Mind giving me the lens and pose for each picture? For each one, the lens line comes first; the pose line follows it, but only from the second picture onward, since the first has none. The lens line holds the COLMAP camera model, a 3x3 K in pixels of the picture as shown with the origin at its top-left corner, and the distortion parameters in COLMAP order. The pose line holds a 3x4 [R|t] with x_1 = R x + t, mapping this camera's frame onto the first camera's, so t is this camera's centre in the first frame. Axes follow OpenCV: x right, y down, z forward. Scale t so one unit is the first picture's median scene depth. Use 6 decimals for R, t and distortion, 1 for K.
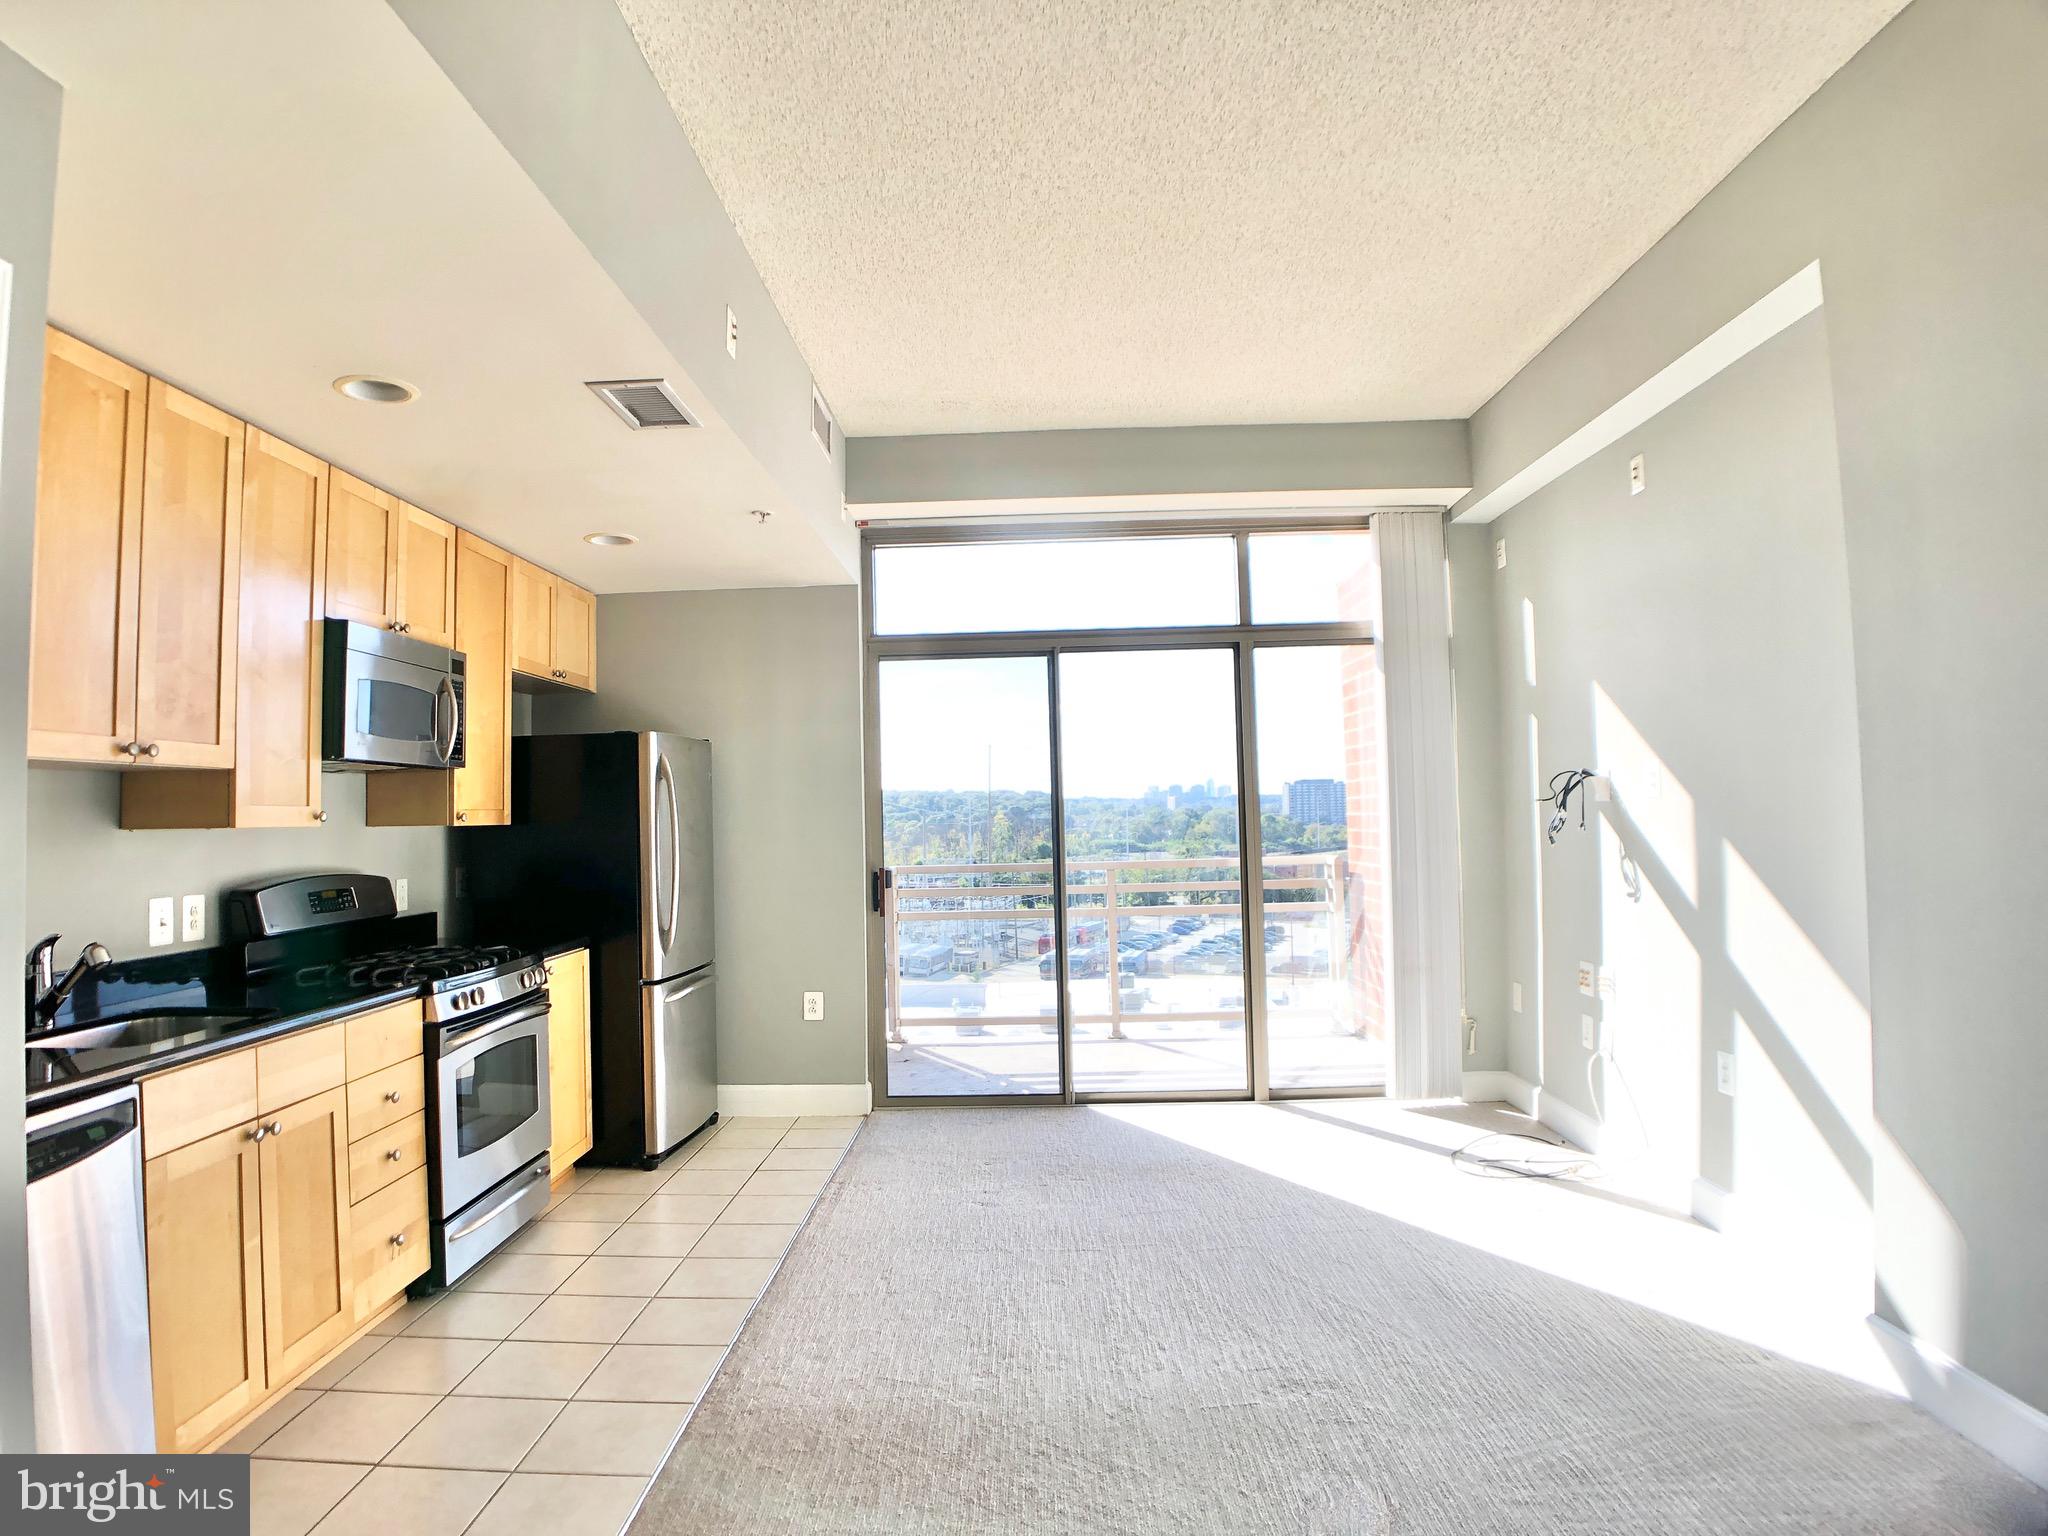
lens RADIAL K [[1165.3, 0, 997.6], [0, 1165.3, 755.1], [0, 0, 1]] dist [-0.092559, 0.017198]
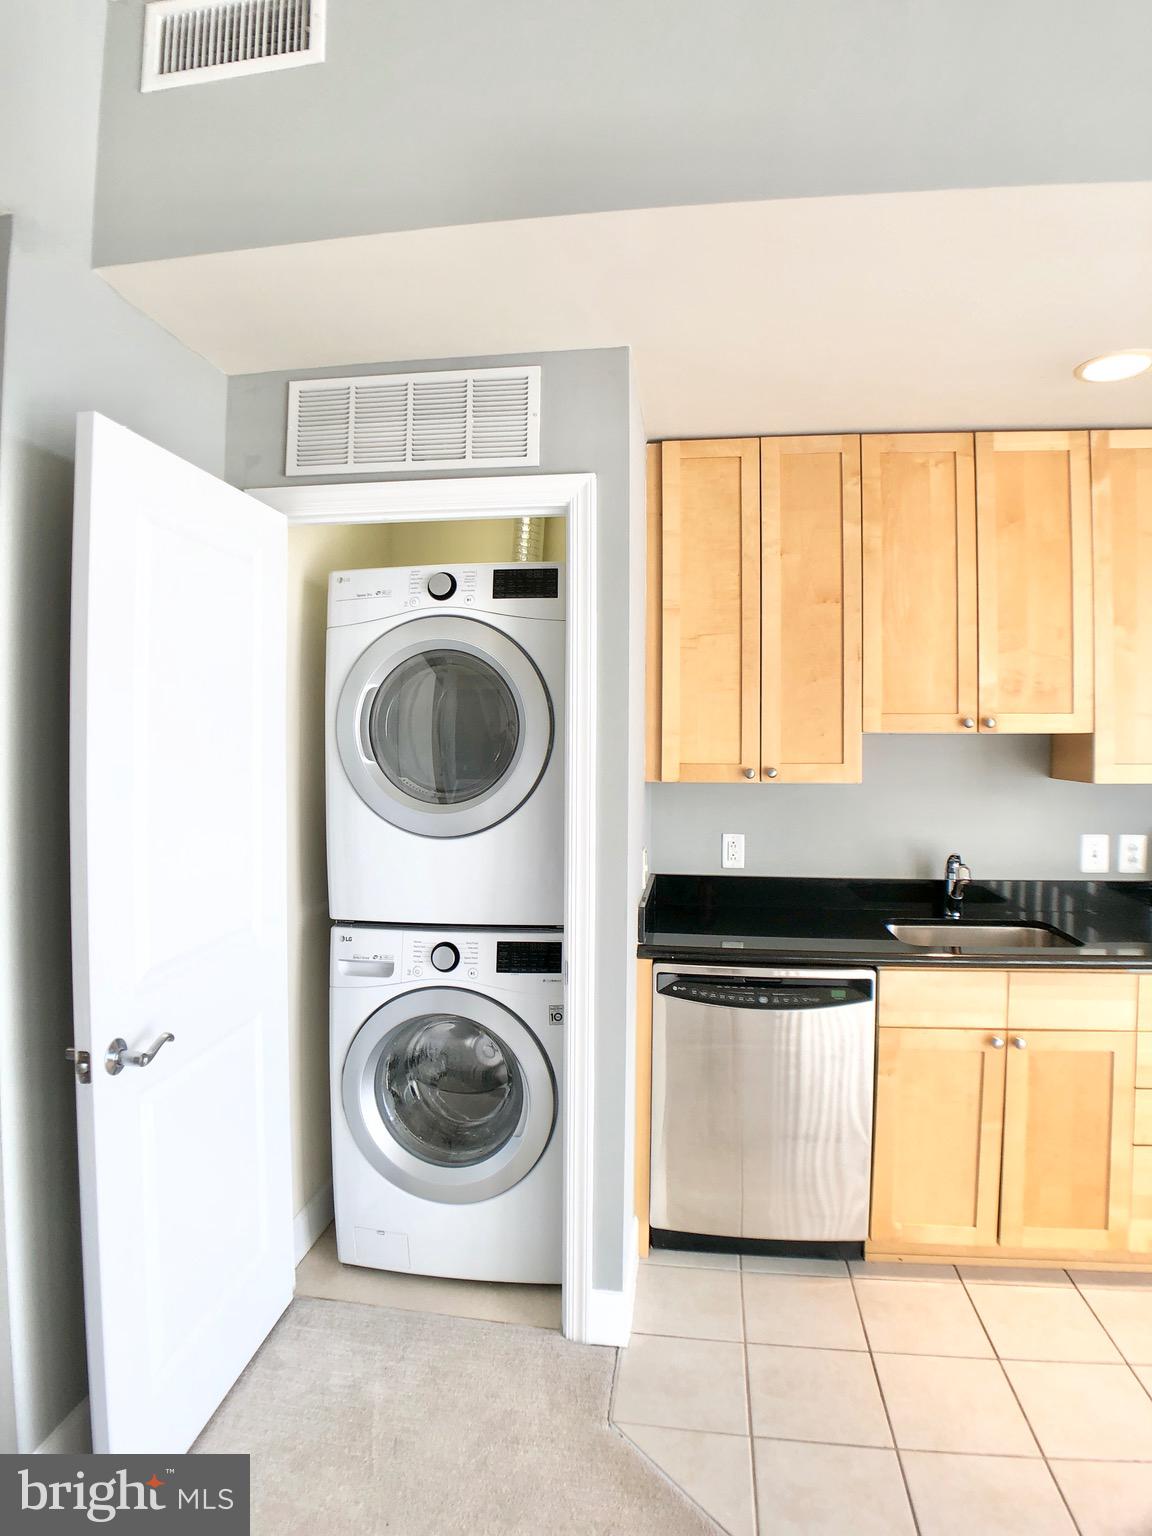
lens RADIAL K [[874.0, 0, 564.4], [0, 874.0, 737.2], [0, 0, 1]] dist [-0.092559, 0.017198]
pose [[-0.111994, 0.023334, -0.993435, 0.155847], [0.048253, 0.998673, 0.018017, -0.015901], [0.992537, -0.045919, -0.112971, 0.340847]]
